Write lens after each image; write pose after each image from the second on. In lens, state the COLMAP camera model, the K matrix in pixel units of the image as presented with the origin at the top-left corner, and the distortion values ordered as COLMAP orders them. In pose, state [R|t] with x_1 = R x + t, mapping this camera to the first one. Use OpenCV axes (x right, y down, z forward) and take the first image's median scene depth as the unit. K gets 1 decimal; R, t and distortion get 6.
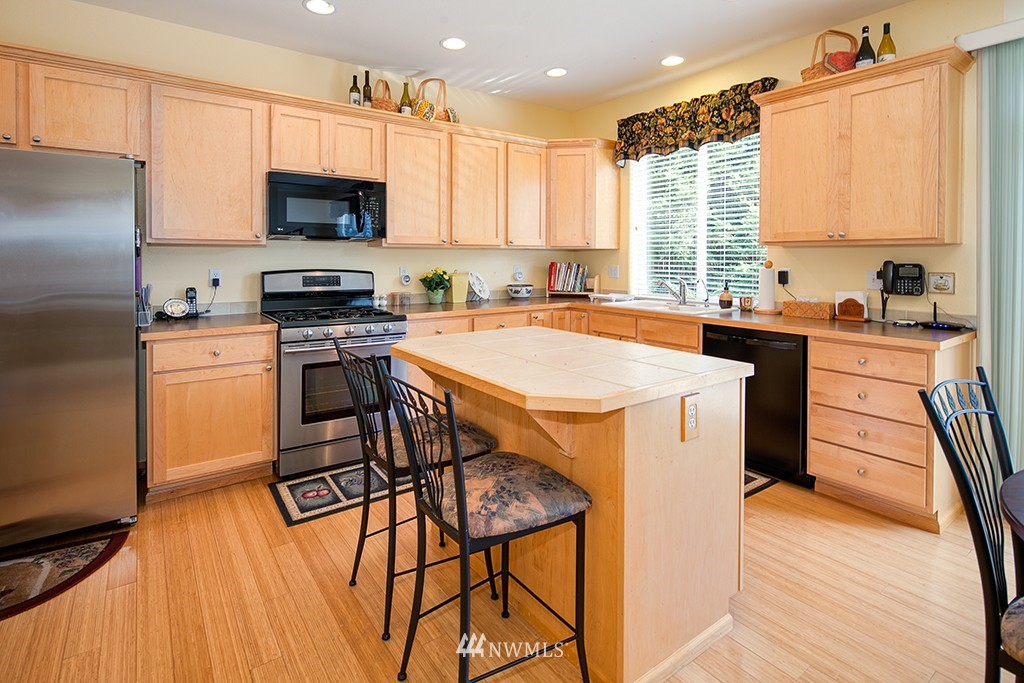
lens RADIAL K [[514.0, 0, 512.0], [0, 514.0, 341.5], [0, 0, 1]] dist [-0.000789, -0.000662]
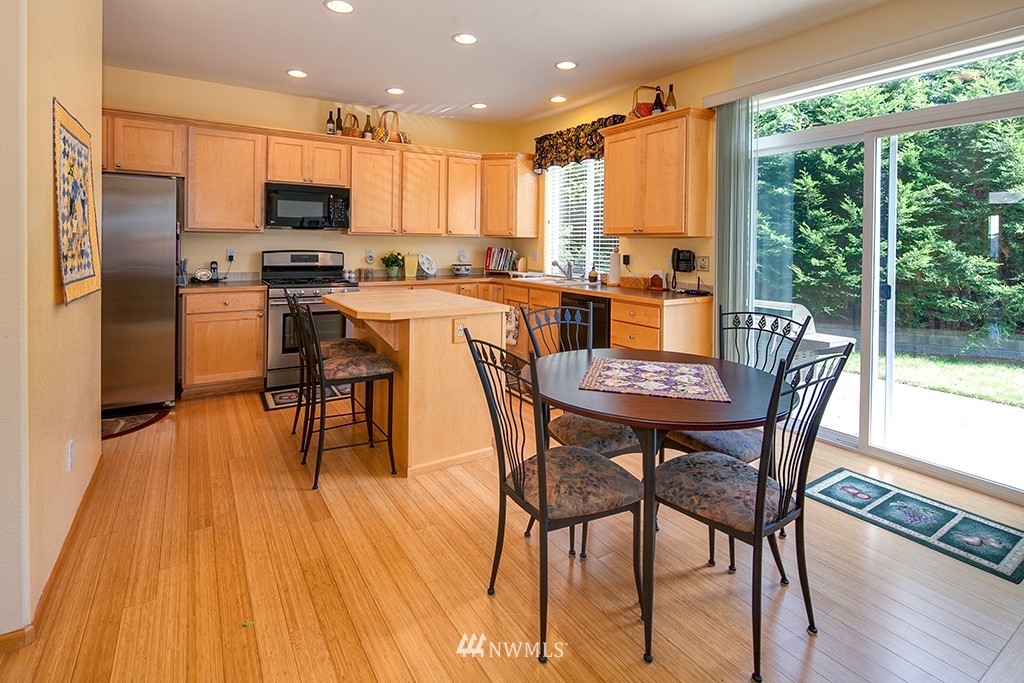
lens RADIAL K [[511.1, 0, 507.7], [0, 511.1, 331.9], [0, 0, 1]] dist [0.000536, 0.000201]
pose [[0.997347, 0.022759, -0.069145, 0.288048], [-0.022180, 0.999712, 0.009120, 0.058790], [0.069333, -0.007562, 0.997565, -0.362148]]
